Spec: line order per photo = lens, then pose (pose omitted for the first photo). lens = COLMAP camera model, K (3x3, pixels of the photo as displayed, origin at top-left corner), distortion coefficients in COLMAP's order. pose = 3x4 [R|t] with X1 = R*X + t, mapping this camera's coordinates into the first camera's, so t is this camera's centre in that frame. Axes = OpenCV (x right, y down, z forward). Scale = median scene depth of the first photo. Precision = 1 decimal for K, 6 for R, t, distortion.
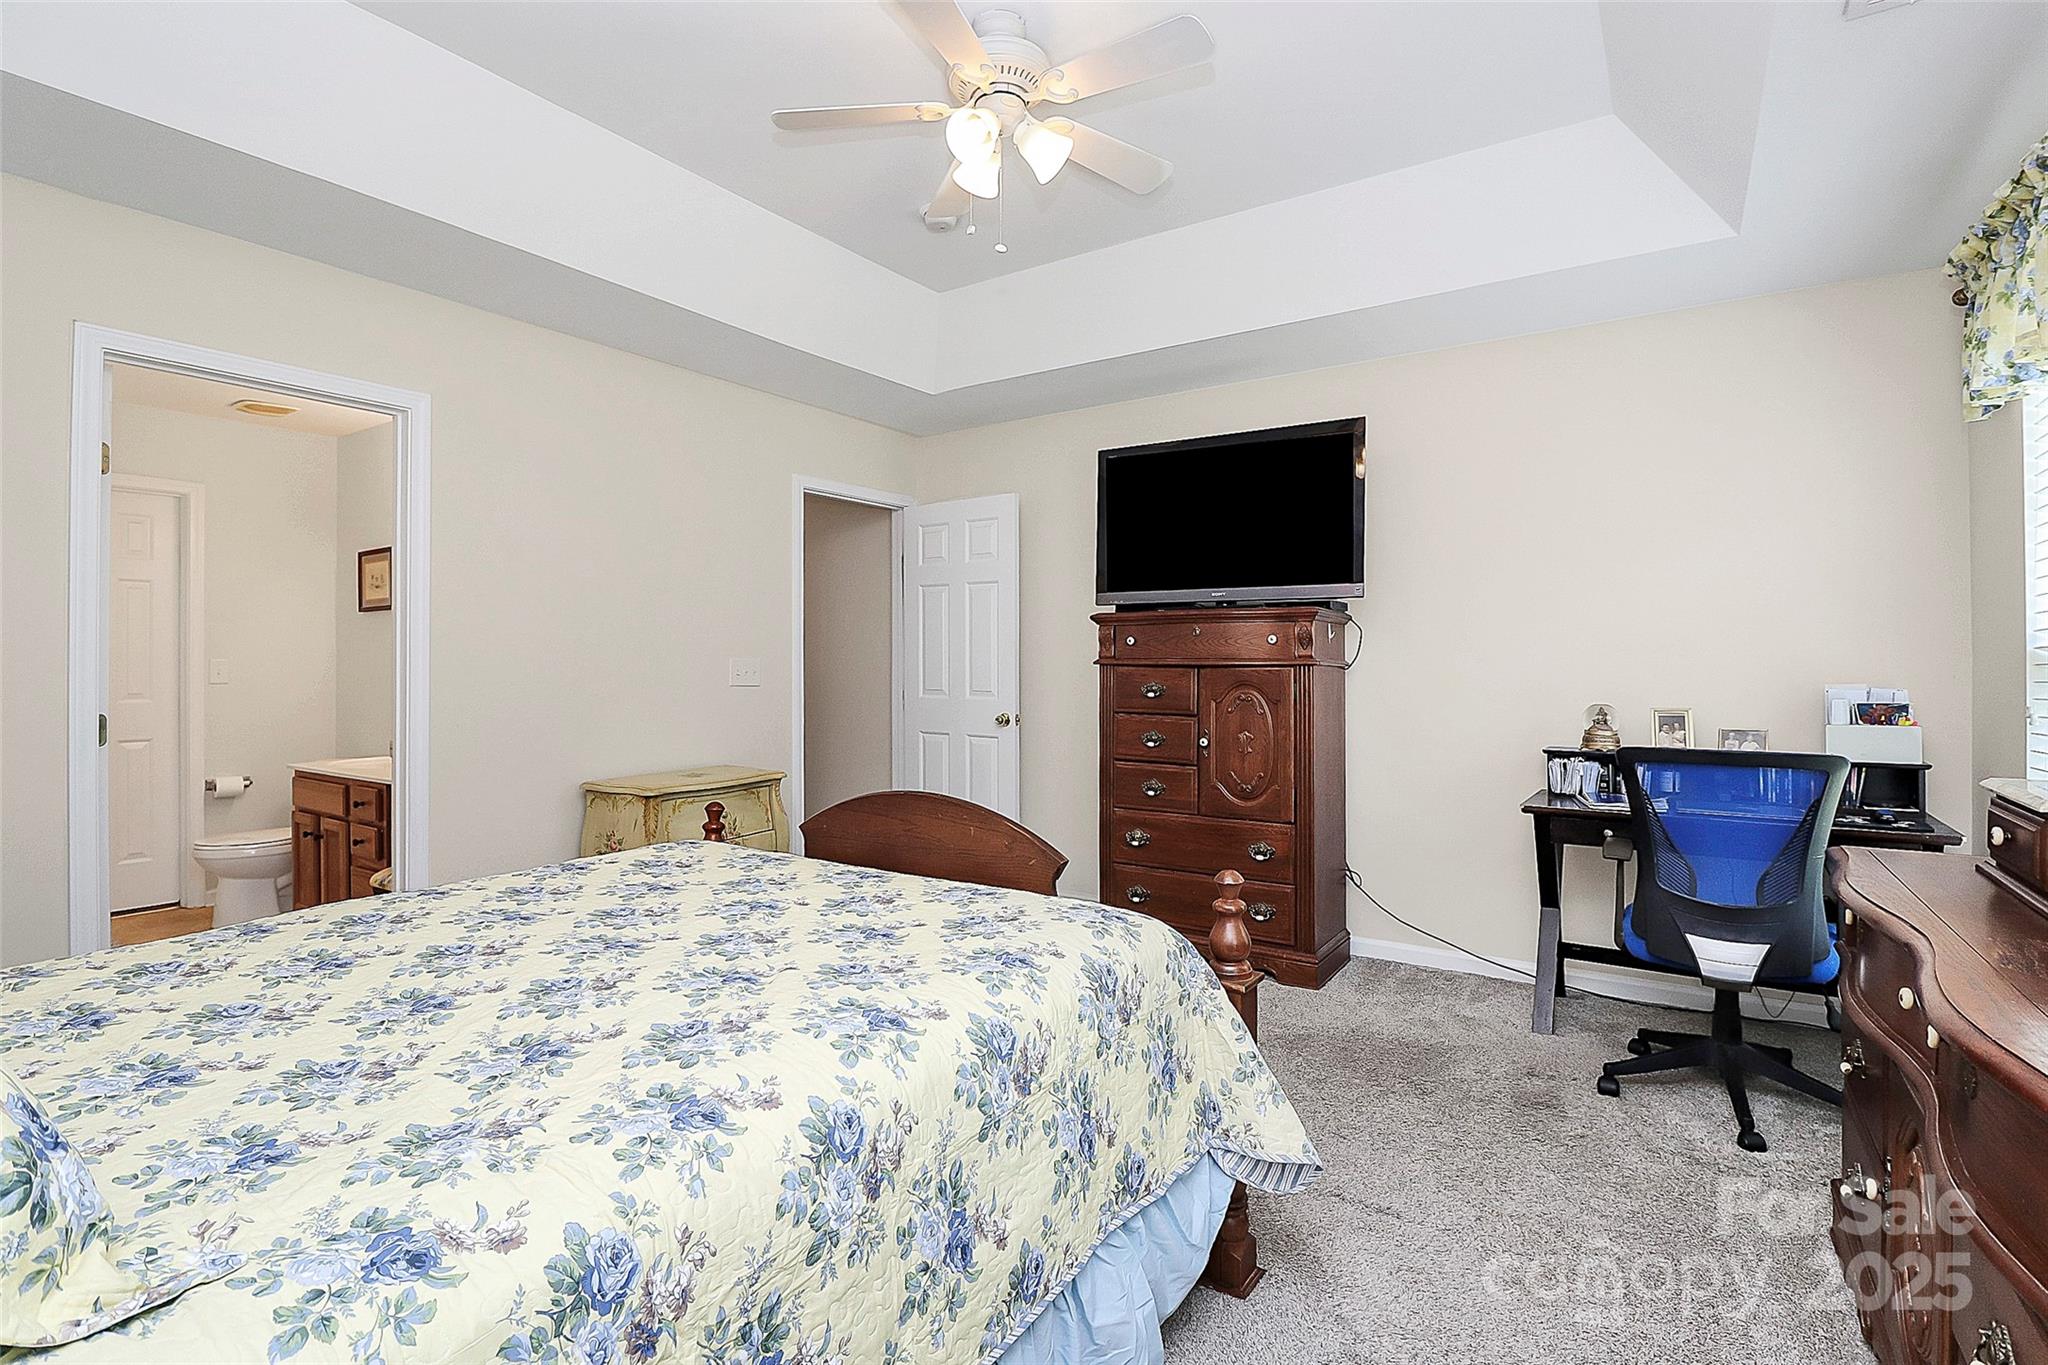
lens RADIAL K [[977.0, 0, 1012.1], [0, 977.0, 665.5], [0, 0, 1]] dist [-0.013823, -0.000810]
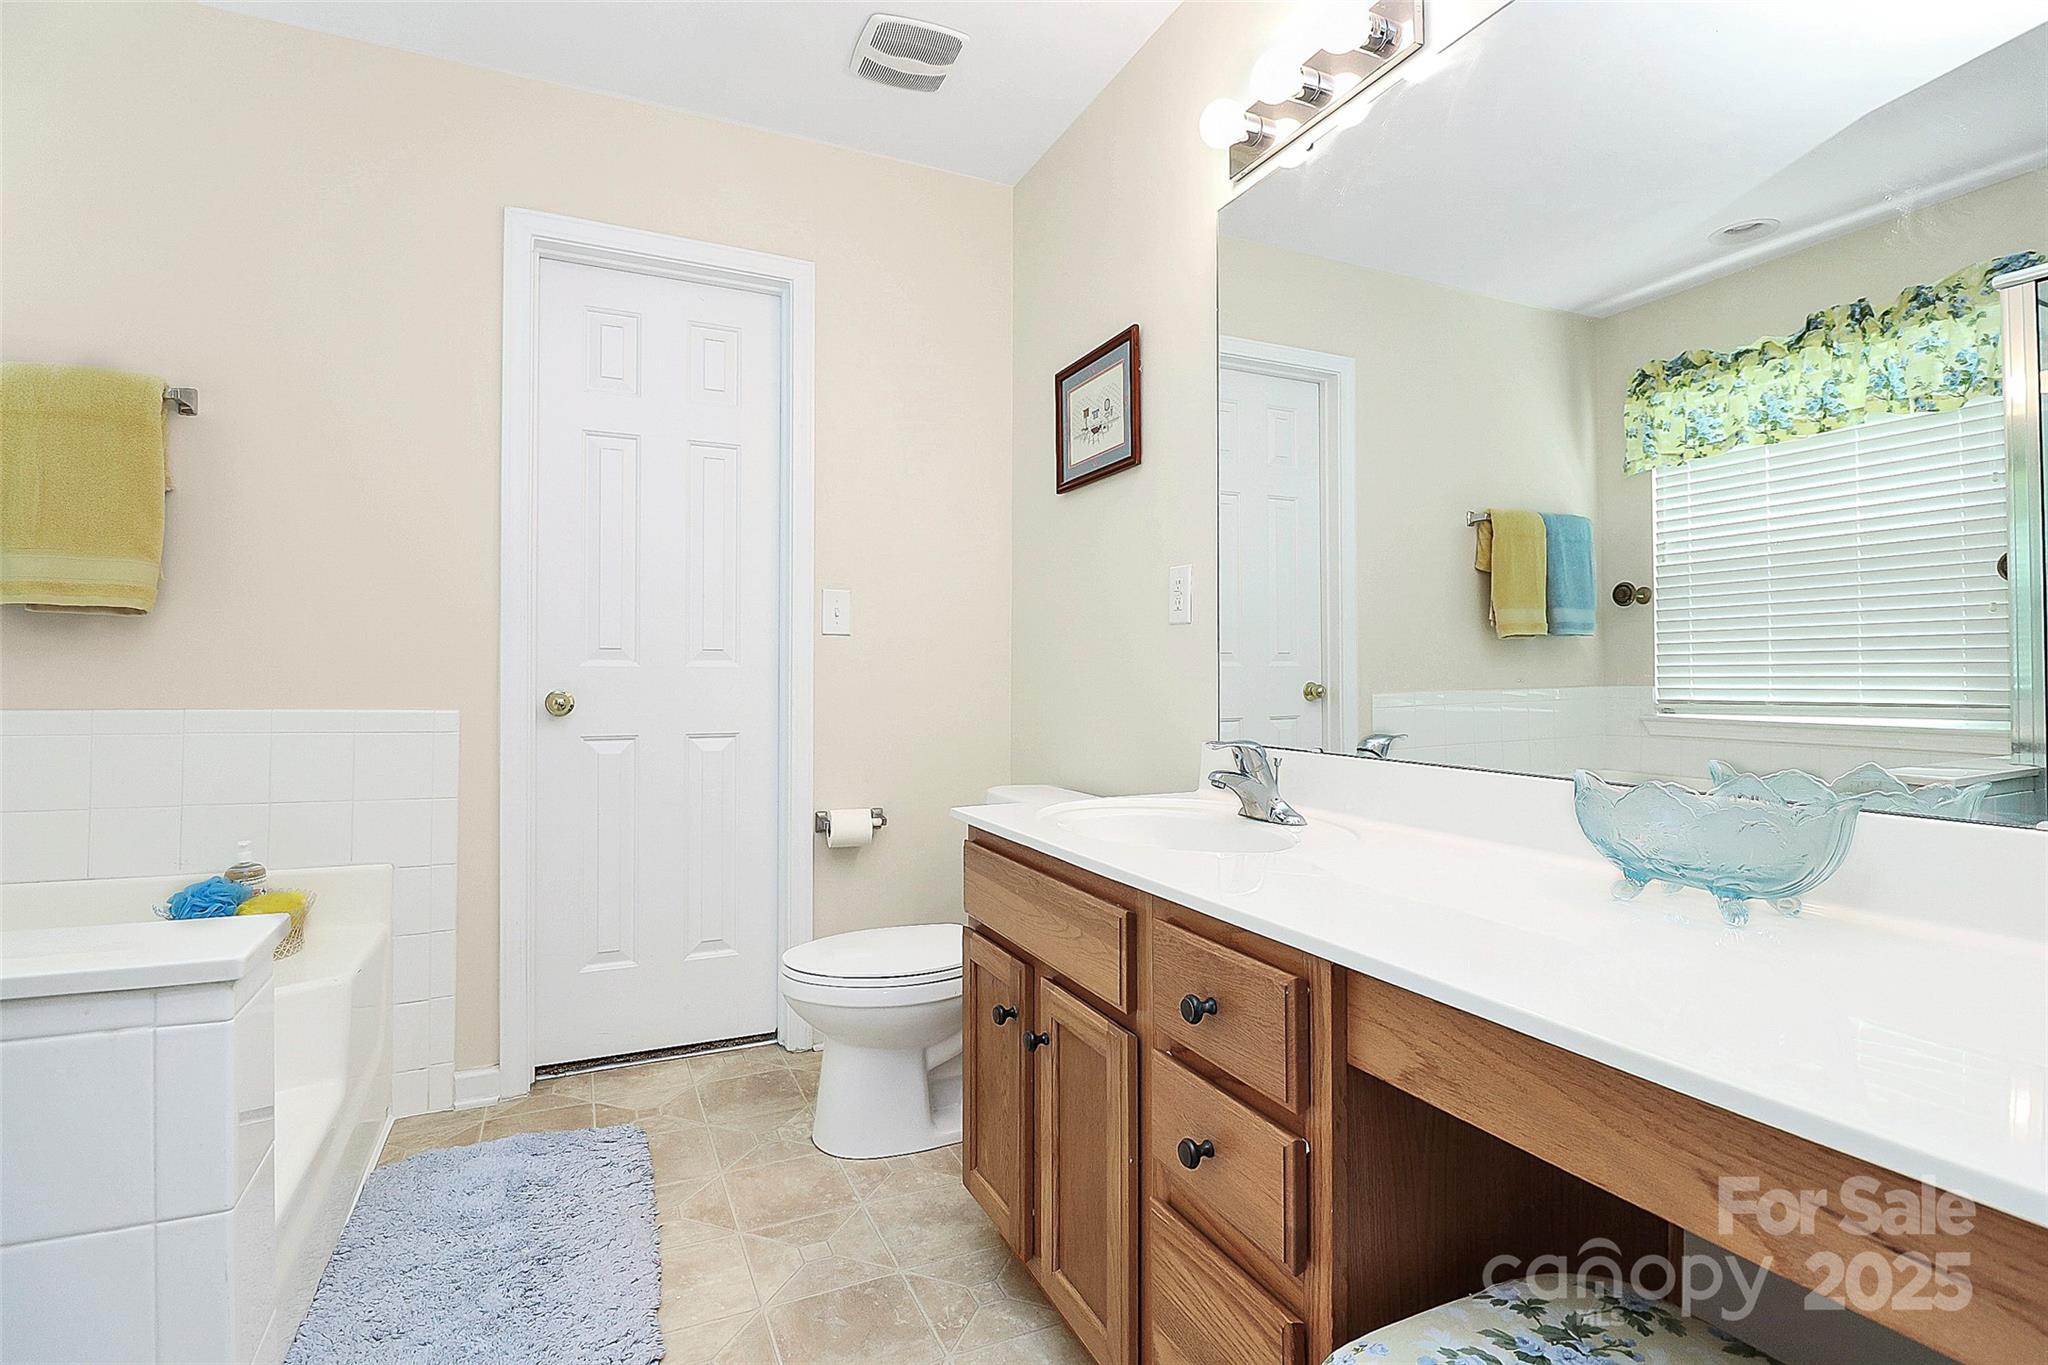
lens RADIAL K [[977.0, 0, 1012.1], [0, 977.0, 665.5], [0, 0, 1]] dist [-0.013823, -0.000810]
pose [[0.856738, -0.005375, -0.515724, -0.459385], [-0.001698, 0.999911, -0.013242, 0.043247], [0.515749, 0.012221, 0.856653, 0.590711]]
